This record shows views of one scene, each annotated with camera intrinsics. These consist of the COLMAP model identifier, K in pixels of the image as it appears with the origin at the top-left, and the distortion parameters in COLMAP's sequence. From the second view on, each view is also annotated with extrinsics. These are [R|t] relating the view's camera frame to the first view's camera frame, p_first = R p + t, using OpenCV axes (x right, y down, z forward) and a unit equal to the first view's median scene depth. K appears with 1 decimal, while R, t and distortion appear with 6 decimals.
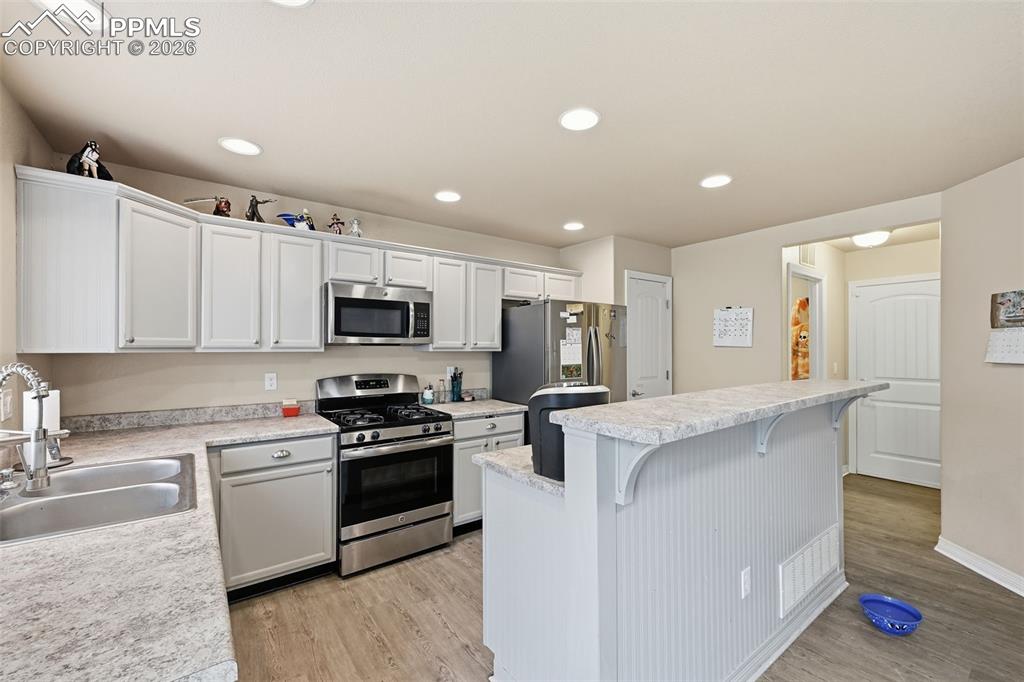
lens RADIAL K [[427.6, 0, 511.8], [0, 427.6, 349.3], [0, 0, 1]] dist [0.001205, -0.000025]
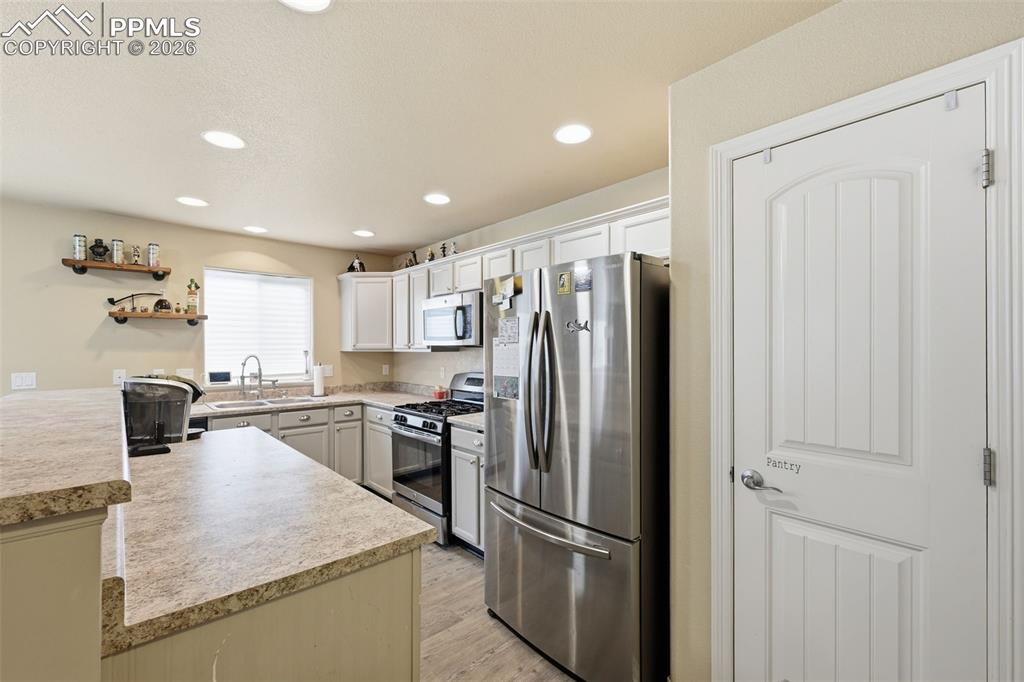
lens RADIAL K [[427.6, 0, 511.8], [0, 427.6, 349.3], [0, 0, 1]] dist [0.001205, -0.000025]
pose [[0.089130, 0.003360, -0.996014, 0.812664], [-0.001900, 0.999993, 0.003203, -0.007132], [0.996018, 0.001607, 0.089136, 1.014044]]
